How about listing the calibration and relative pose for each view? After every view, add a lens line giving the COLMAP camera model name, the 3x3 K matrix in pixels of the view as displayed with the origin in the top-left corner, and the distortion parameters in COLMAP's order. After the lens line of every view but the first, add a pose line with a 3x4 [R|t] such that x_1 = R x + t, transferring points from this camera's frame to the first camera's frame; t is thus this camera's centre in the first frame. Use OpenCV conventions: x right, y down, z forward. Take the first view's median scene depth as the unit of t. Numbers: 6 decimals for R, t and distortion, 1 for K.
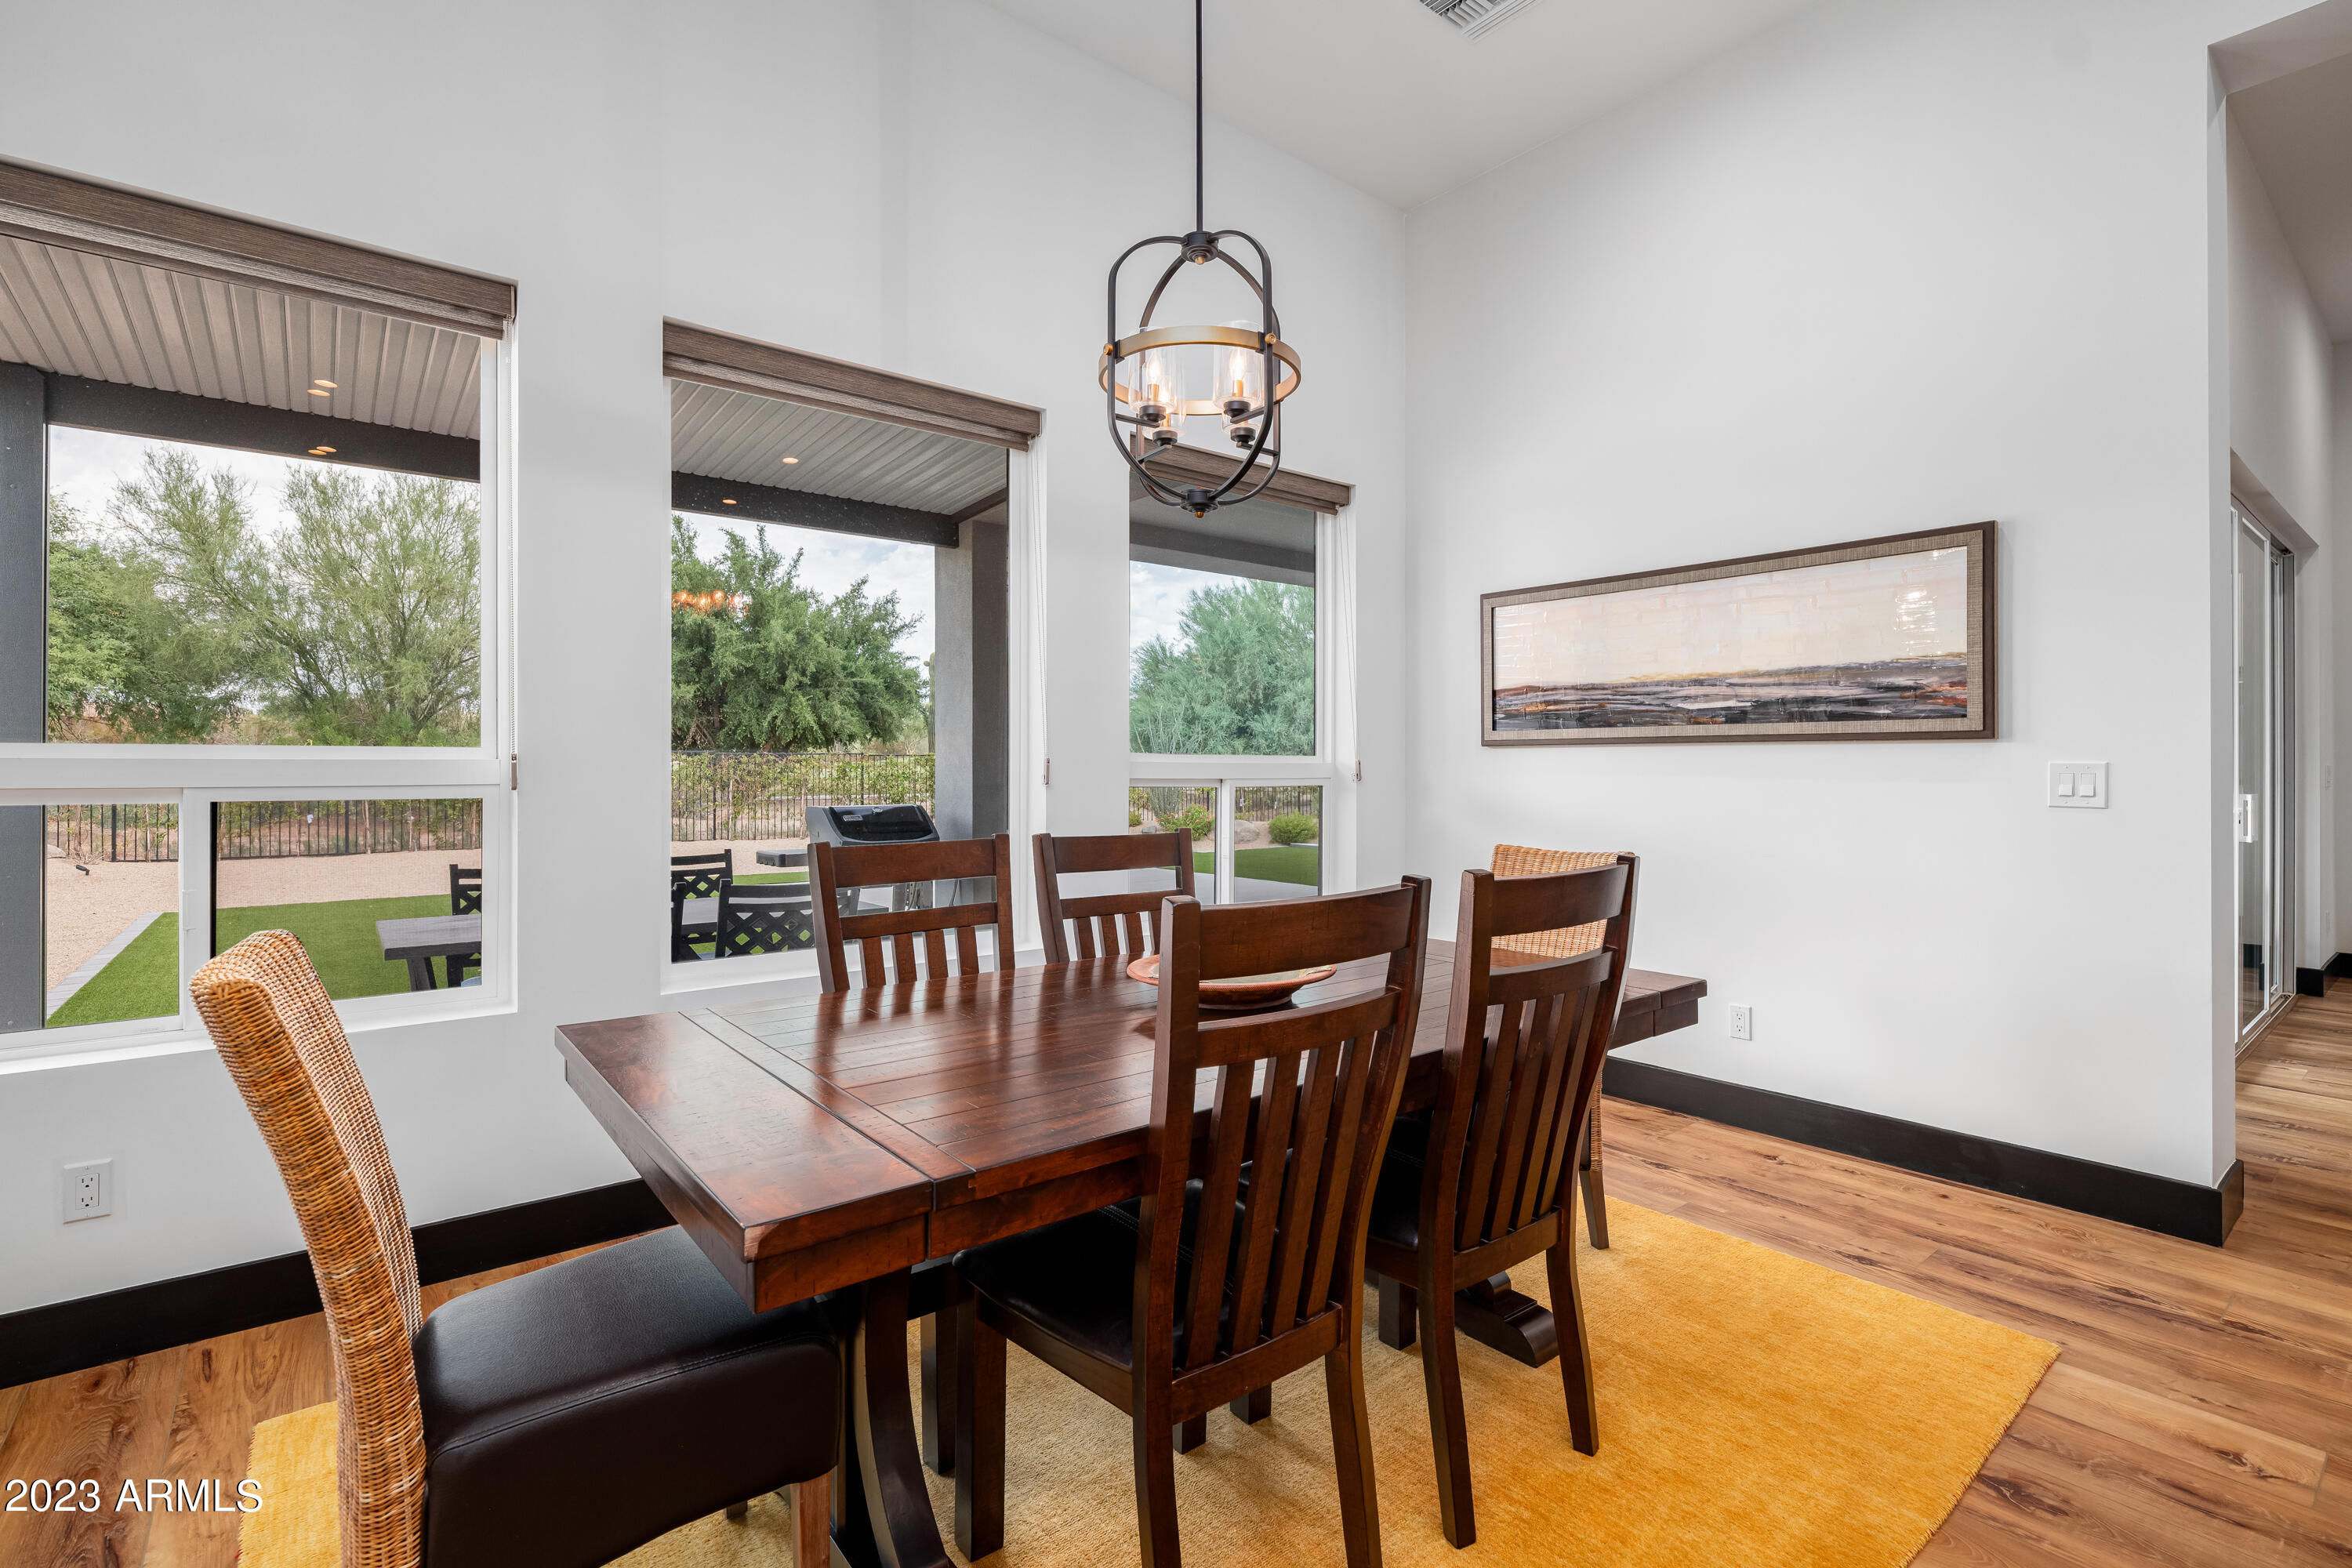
lens RADIAL K [[1069.4, 0, 1176.9], [0, 1069.4, 775.3], [0, 0, 1]] dist [-0.001767, -0.000080]
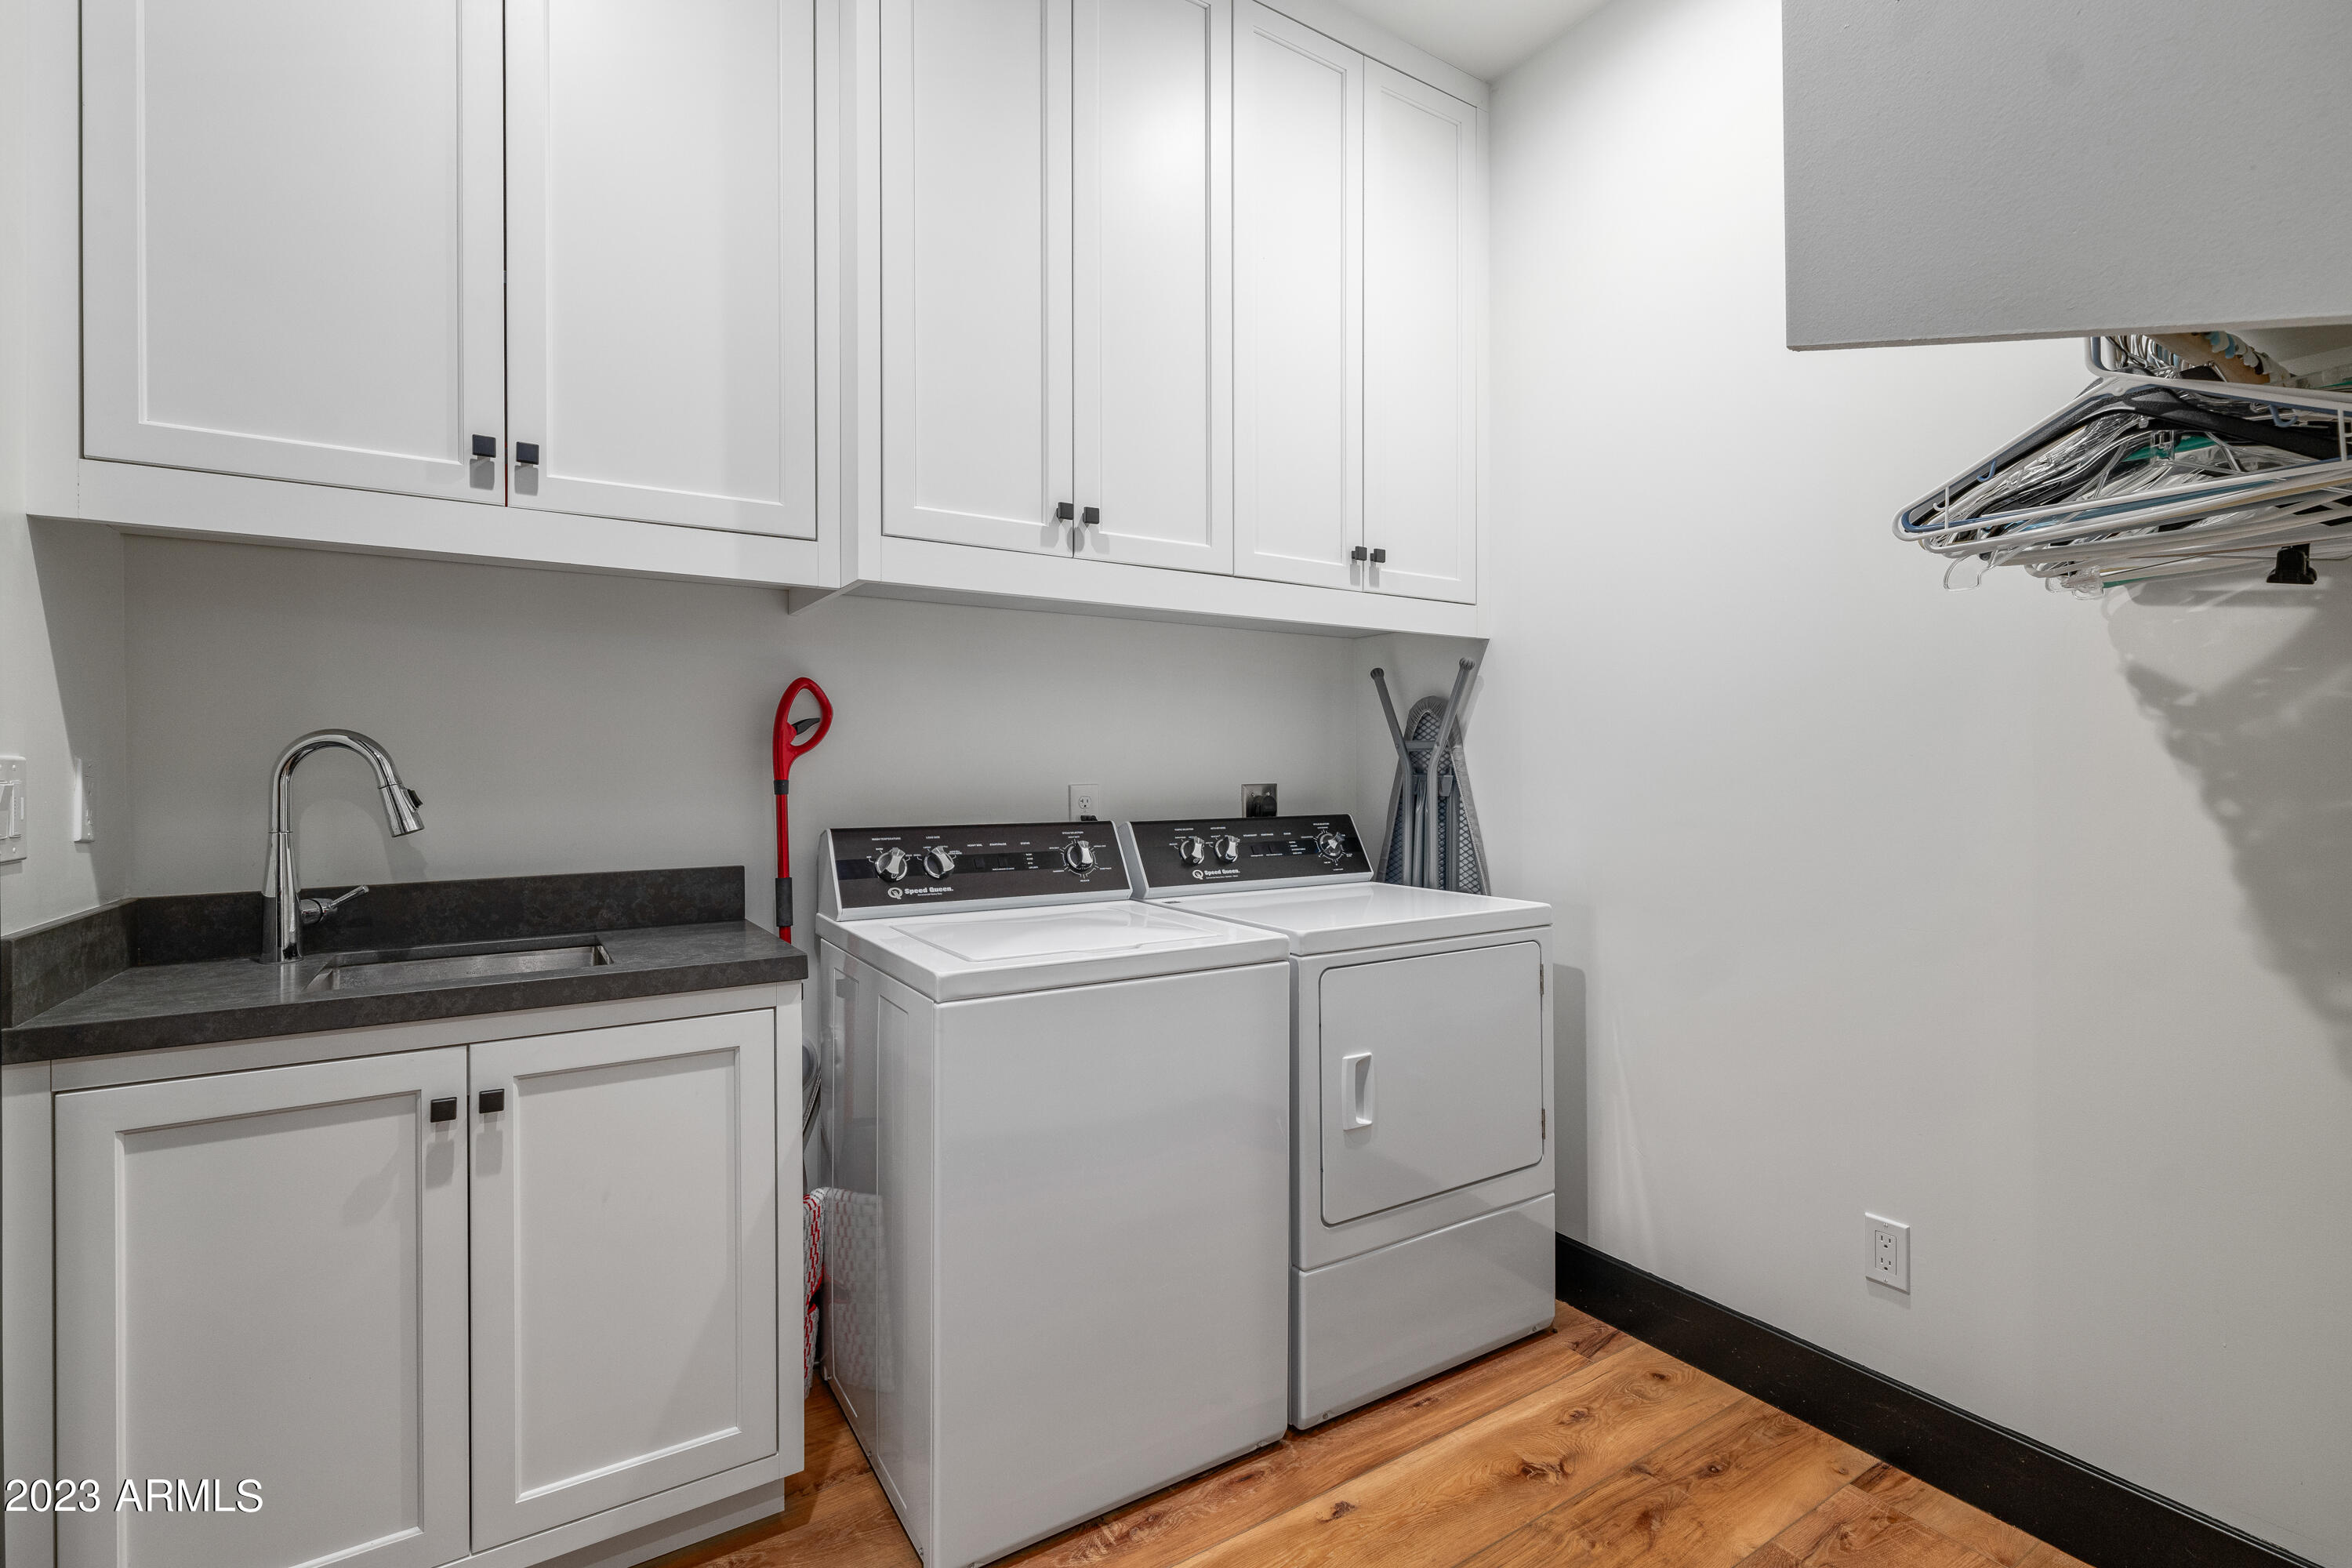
lens RADIAL K [[1069.4, 0, 1181.7], [0, 1069.4, 774.6], [0, 0, 1]] dist [-0.001767, -0.000080]
pose [[0.106587, -0.012781, 0.994221, -0.012214], [0.004384, 0.999914, 0.012384, -0.013583], [-0.994294, 0.003039, 0.106634, 1.185730]]
